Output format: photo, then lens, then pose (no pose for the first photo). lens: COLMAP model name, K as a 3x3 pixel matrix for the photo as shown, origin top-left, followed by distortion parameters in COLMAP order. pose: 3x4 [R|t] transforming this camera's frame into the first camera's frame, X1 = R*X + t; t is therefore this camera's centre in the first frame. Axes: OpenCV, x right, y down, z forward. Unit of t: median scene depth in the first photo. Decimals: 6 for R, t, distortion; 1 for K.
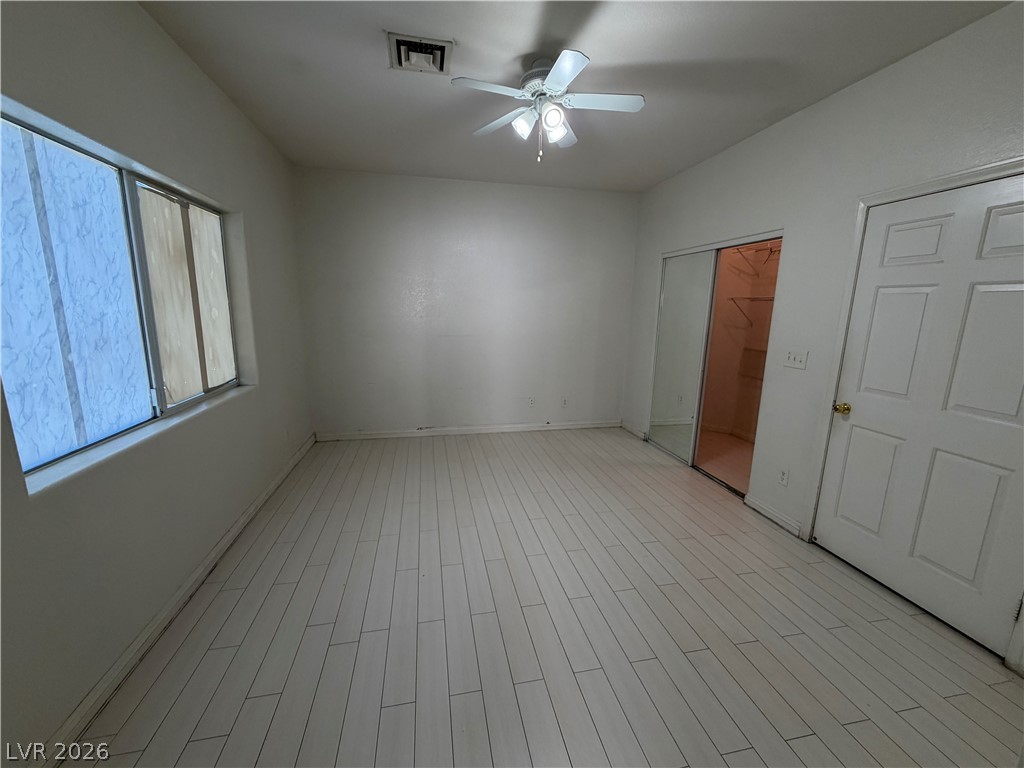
lens RADIAL K [[407.6, 0, 509.1], [0, 407.6, 383.8], [0, 0, 1]] dist [-0.000244, 0.000183]
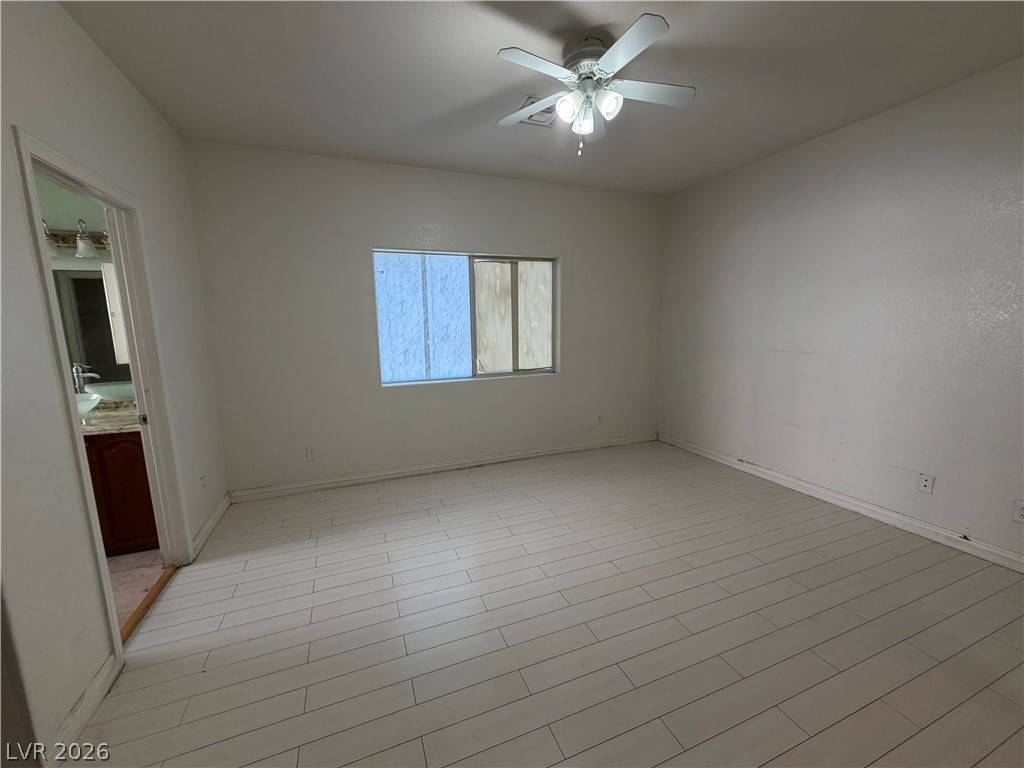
lens RADIAL K [[407.6, 0, 509.1], [0, 407.6, 383.8], [0, 0, 1]] dist [-0.000244, 0.000183]
pose [[0.170144, 0.128306, -0.977031, 1.263522], [-0.163718, 0.981388, 0.100368, -0.127961], [0.971724, 0.142880, 0.187983, 0.927218]]
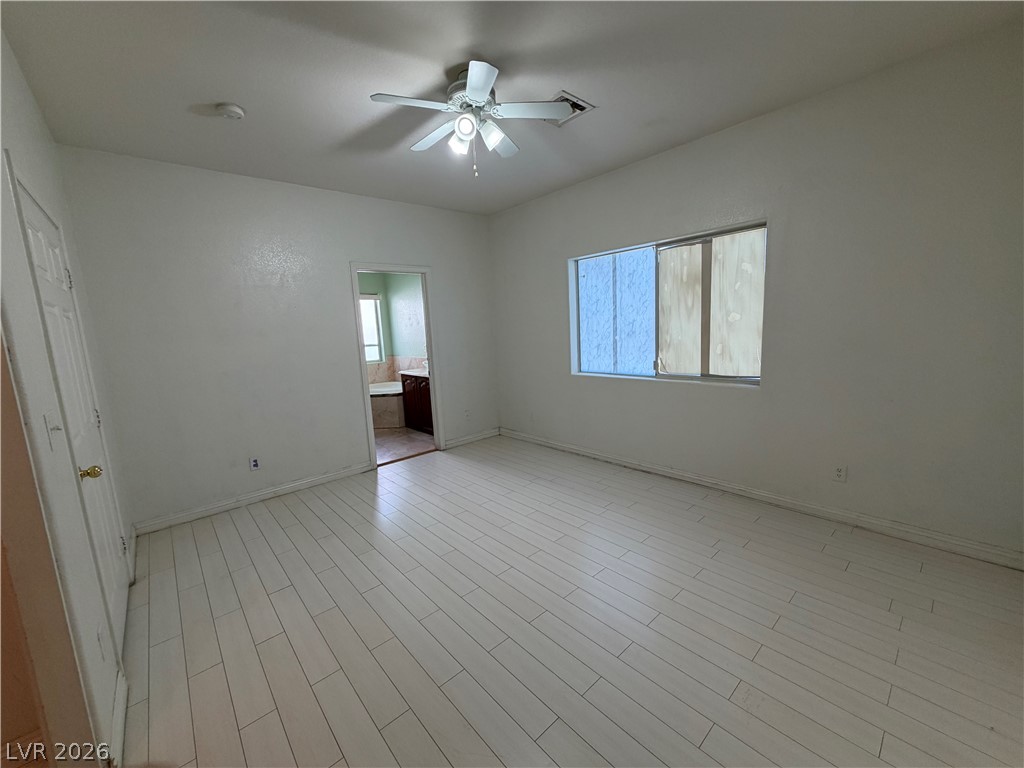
lens RADIAL K [[407.6, 0, 509.1], [0, 407.6, 383.8], [0, 0, 1]] dist [-0.000244, 0.000183]
pose [[-0.867360, 0.097145, -0.488108, 0.685000], [-0.057739, 0.954500, 0.292569, -0.439051], [0.494321, 0.281945, -0.822286, 2.517321]]
